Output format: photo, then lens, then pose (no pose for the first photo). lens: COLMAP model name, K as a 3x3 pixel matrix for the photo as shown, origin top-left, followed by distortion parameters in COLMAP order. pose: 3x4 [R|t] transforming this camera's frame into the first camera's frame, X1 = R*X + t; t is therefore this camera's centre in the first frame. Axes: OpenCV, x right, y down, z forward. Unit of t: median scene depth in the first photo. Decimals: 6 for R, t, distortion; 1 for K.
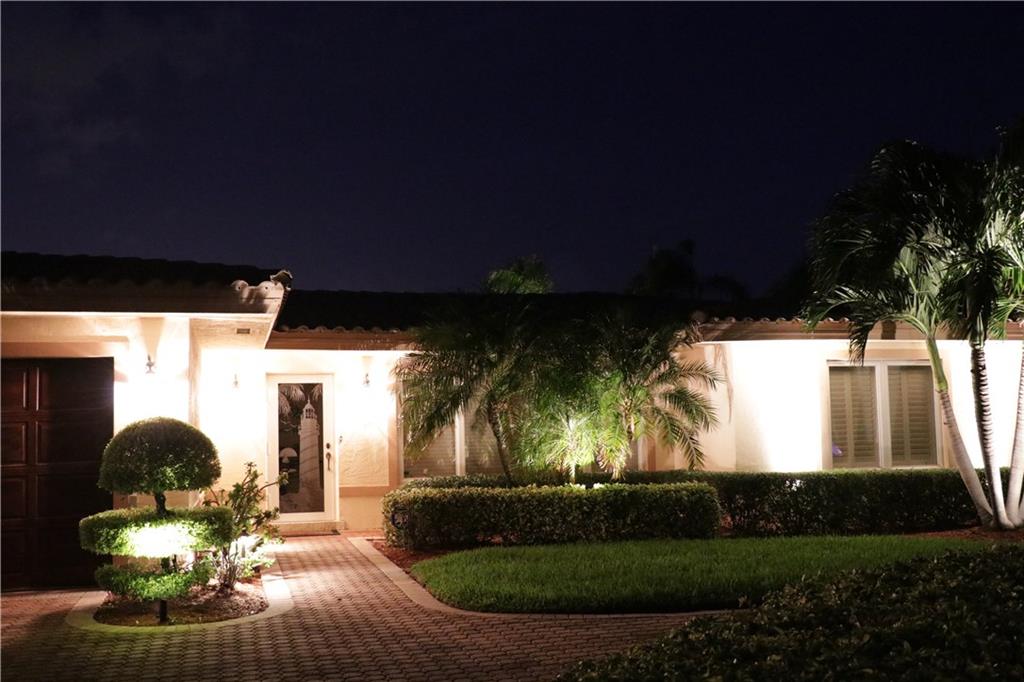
lens RADIAL K [[1124.7, 0, 512.0], [0, 1124.7, 341.0], [0, 0, 1]] dist [-0.001483, 0.000999]
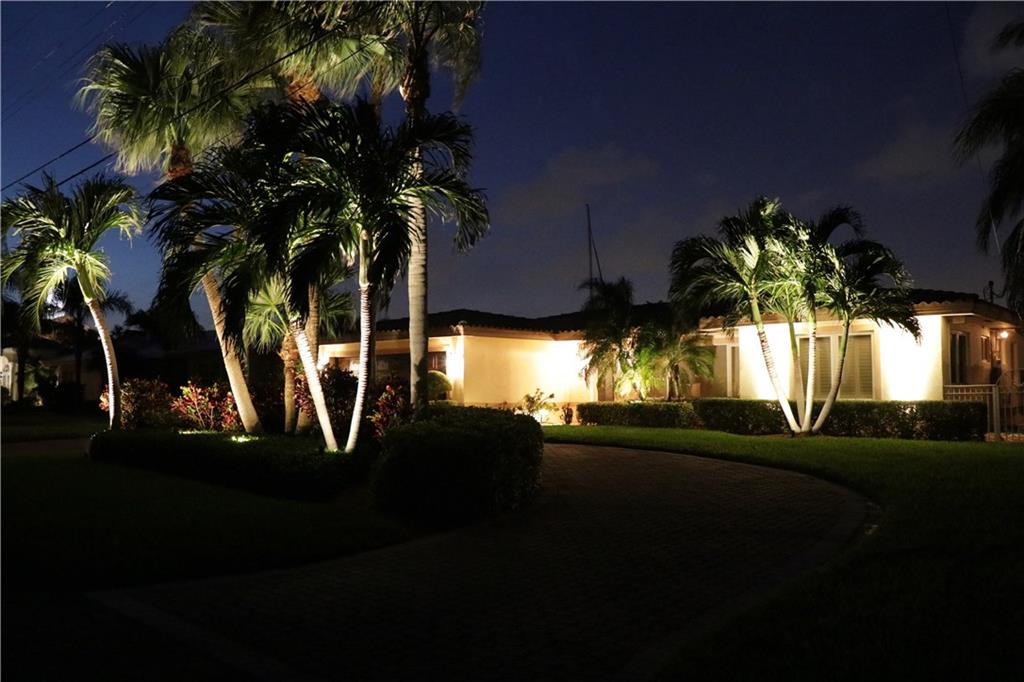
lens RADIAL K [[847.2, 0, 512.0], [0, 847.2, 341.0], [0, 0, 1]] dist [-0.088850, 0.003883]
pose [[0.536929, -0.024842, -0.843262, 1.209232], [0.074037, 0.997097, 0.017768, -0.029366], [0.840373, -0.071973, 0.537209, -0.029961]]
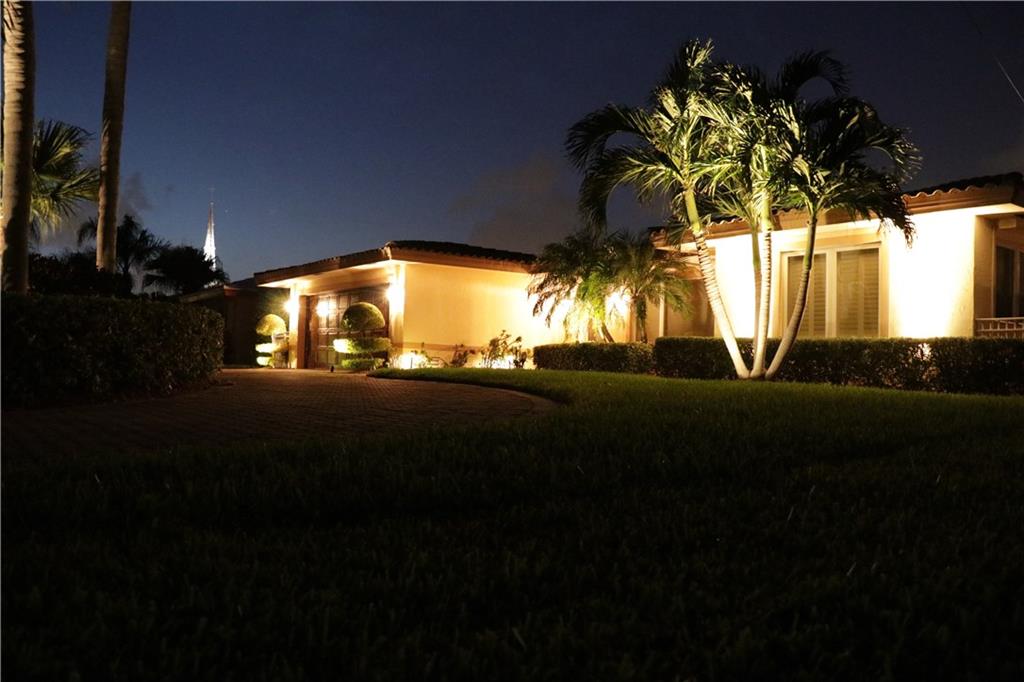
lens RADIAL K [[847.2, 0, 512.0], [0, 847.2, 341.0], [0, 0, 1]] dist [-0.088850, 0.003883]
pose [[0.382141, 0.011640, -0.924031, 1.111499], [0.058619, 0.997602, 0.036809, 0.069216], [0.922243, -0.068232, 0.380542, 0.403585]]
